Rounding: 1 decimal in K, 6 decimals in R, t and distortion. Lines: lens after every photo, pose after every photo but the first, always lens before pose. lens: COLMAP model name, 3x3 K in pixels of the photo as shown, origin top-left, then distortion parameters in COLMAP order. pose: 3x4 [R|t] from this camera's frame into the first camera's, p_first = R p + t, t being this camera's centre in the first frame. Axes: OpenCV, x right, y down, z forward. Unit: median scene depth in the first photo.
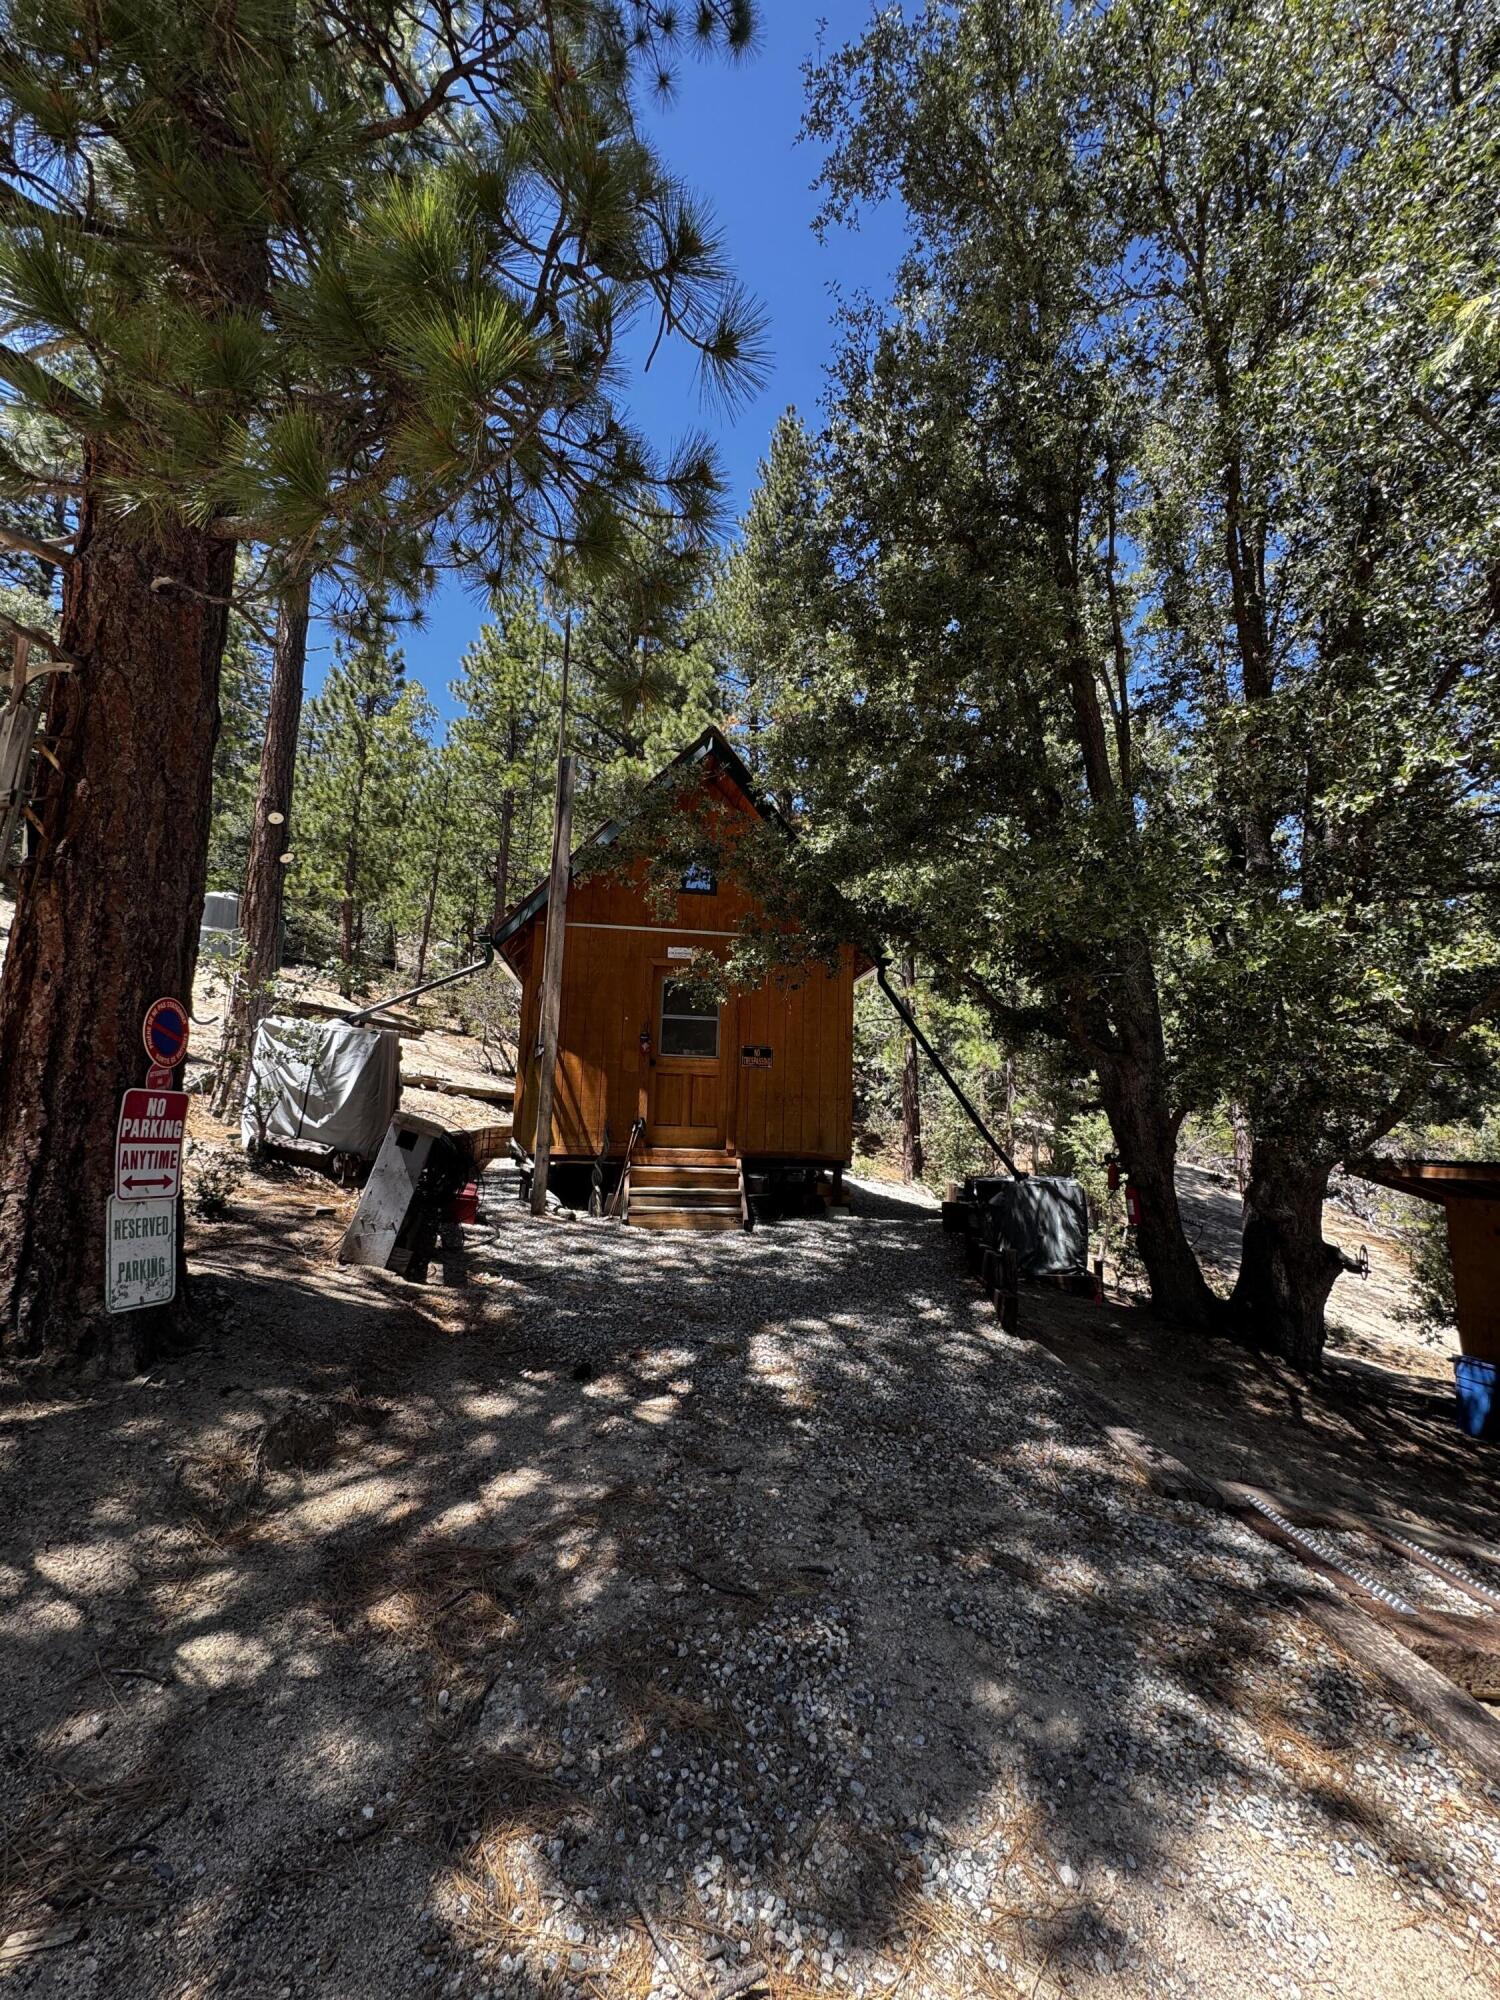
lens RADIAL K [[800.2, 0, 750.0], [0, 800.2, 1000.0], [0, 0, 1]] dist [-0.001413, 0.000410]
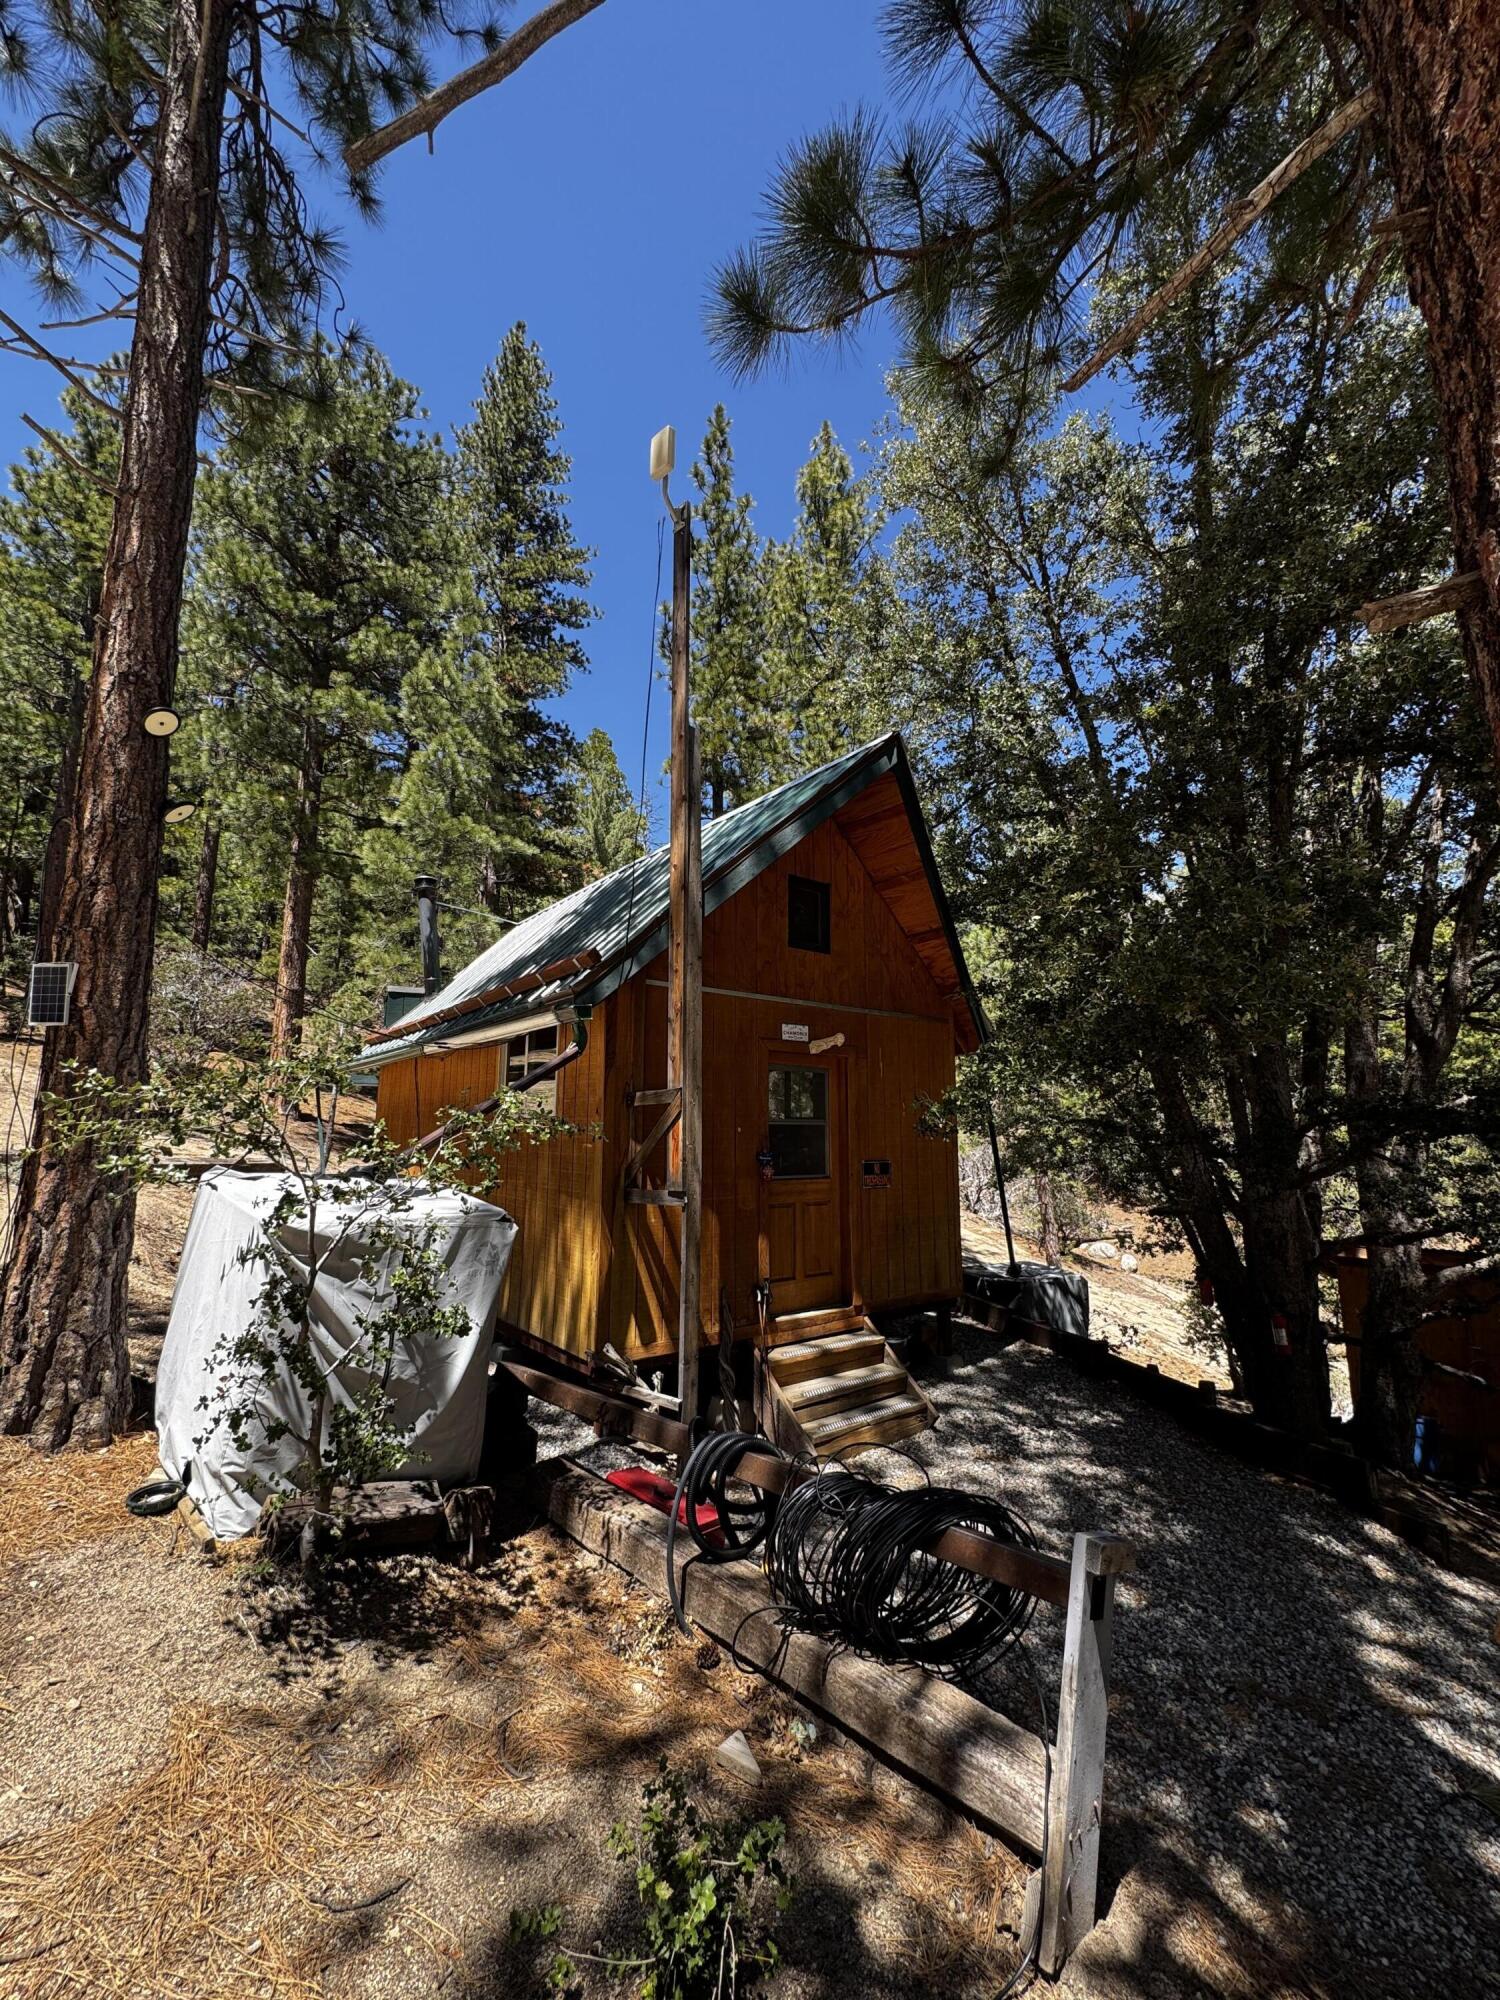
lens RADIAL K [[800.2, 0, 750.0], [0, 800.2, 1000.0], [0, 0, 1]] dist [-0.001413, 0.000410]
pose [[0.871980, 0.056561, 0.486264, -0.495566], [-0.063874, 0.997957, -0.001541, -0.088569], [-0.485357, -0.029715, 0.873811, 0.419550]]
